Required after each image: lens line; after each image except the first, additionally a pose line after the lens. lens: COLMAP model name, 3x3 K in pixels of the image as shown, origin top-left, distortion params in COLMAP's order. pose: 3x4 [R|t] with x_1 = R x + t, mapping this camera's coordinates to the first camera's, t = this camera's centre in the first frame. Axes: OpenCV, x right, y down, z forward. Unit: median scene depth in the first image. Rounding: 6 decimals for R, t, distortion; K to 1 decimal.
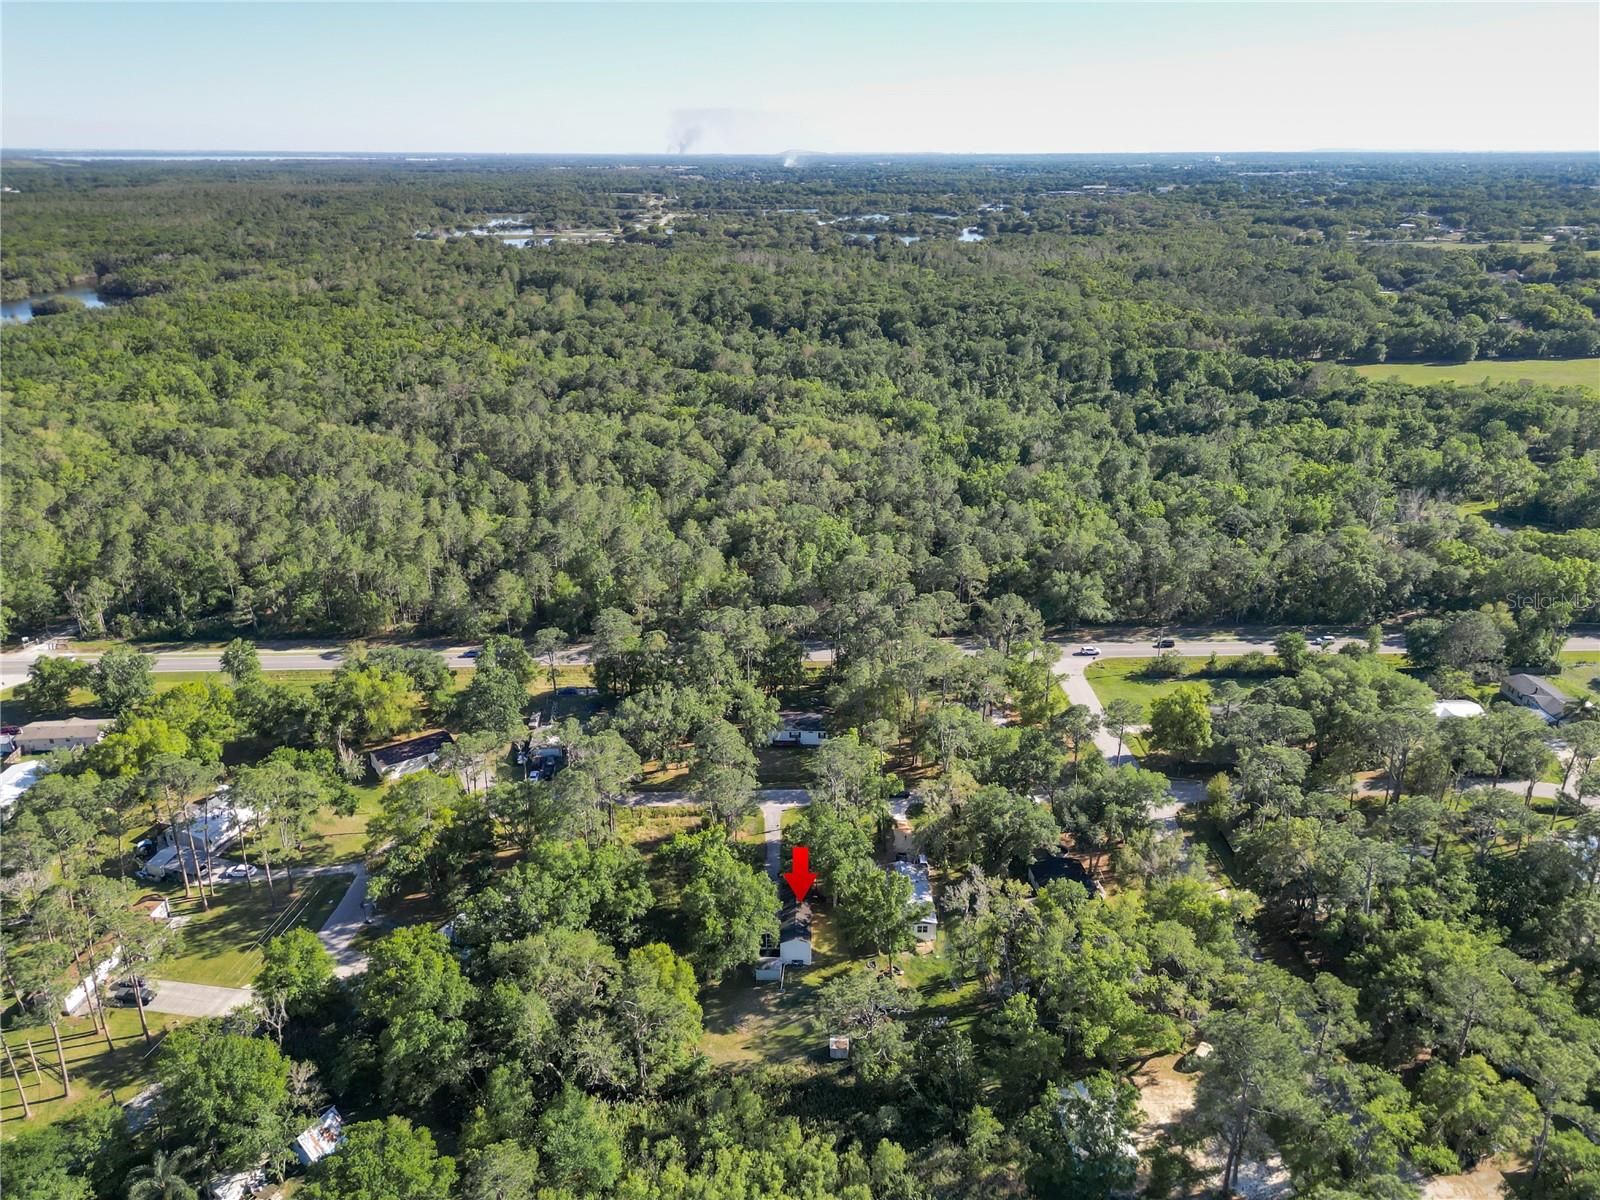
lens RADIAL K [[1111.4, 0, 792.5], [0, 1111.4, 597.0], [0, 0, 1]] dist [0.069161, -0.051228]
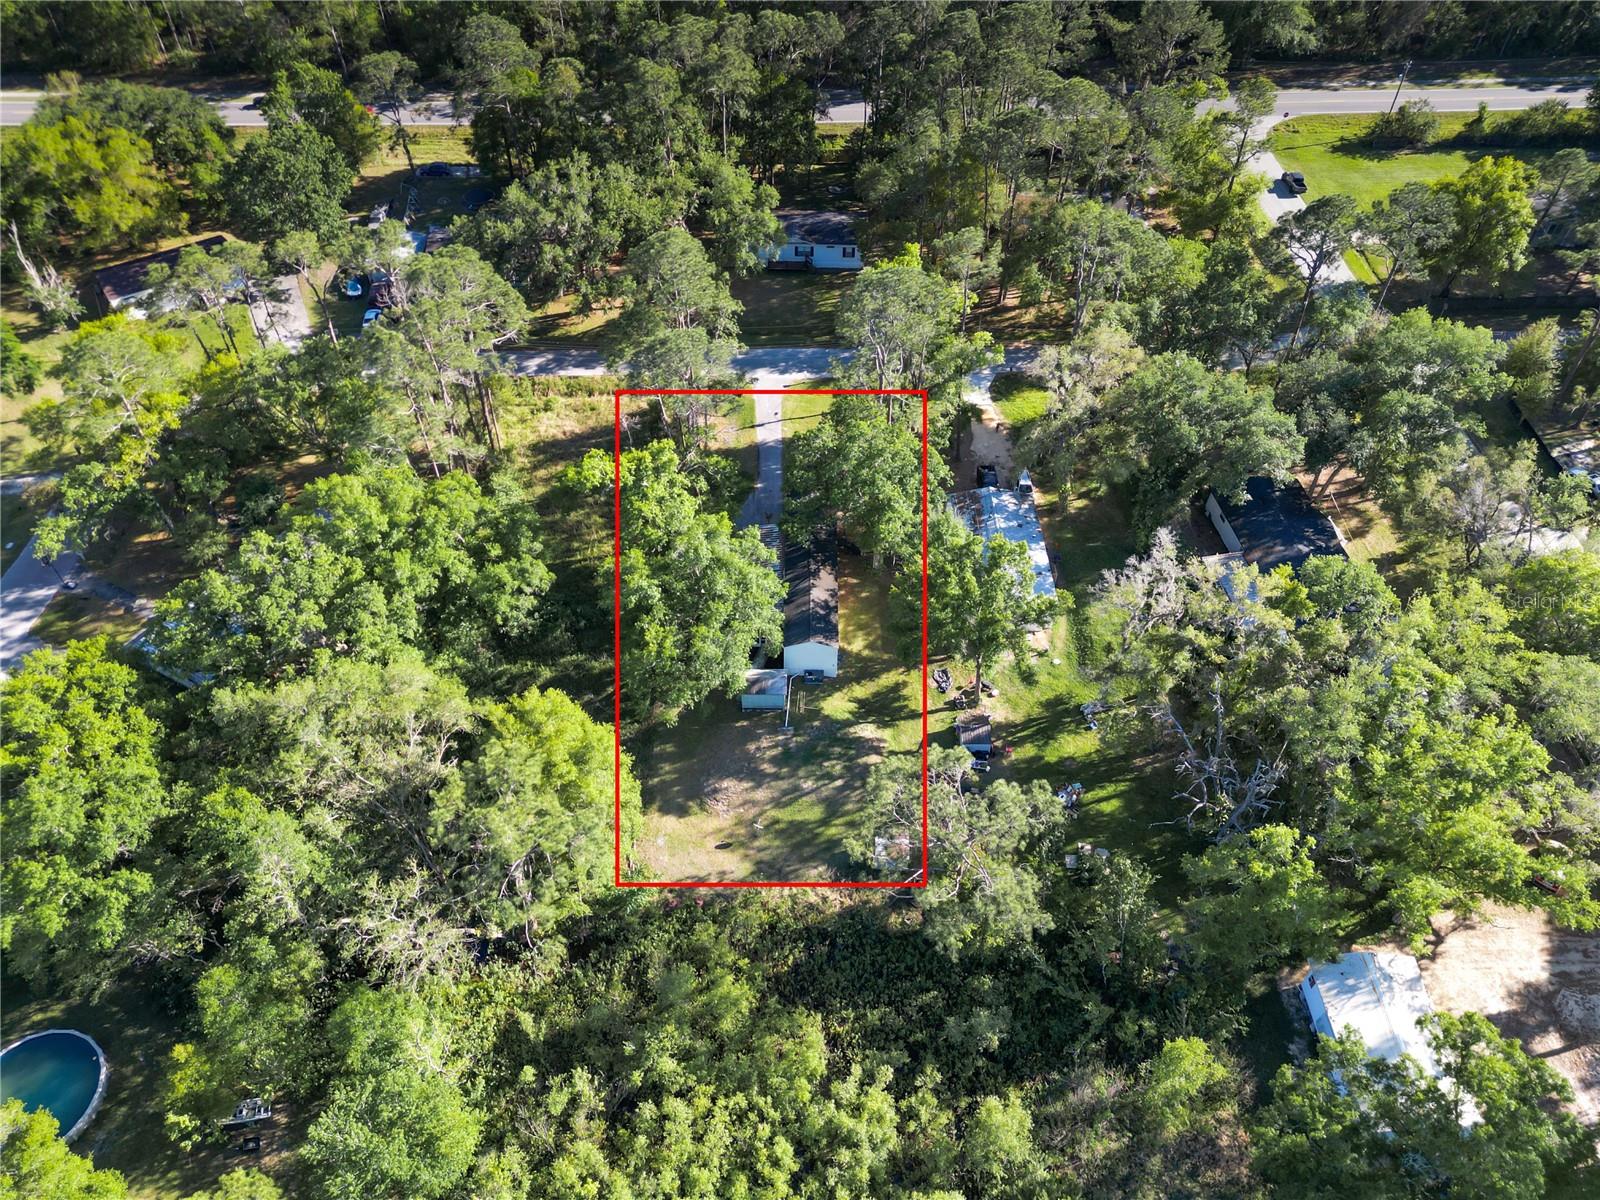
lens RADIAL K [[1111.4, 0, 792.5], [0, 1111.4, 597.0], [0, 0, 1]] dist [0.069161, -0.051228]
pose [[0.999981, 0.002344, 0.005785, -0.008626], [-0.004583, 0.904930, 0.425536, 0.044136], [-0.004238, -0.425554, 0.904923, 0.460749]]
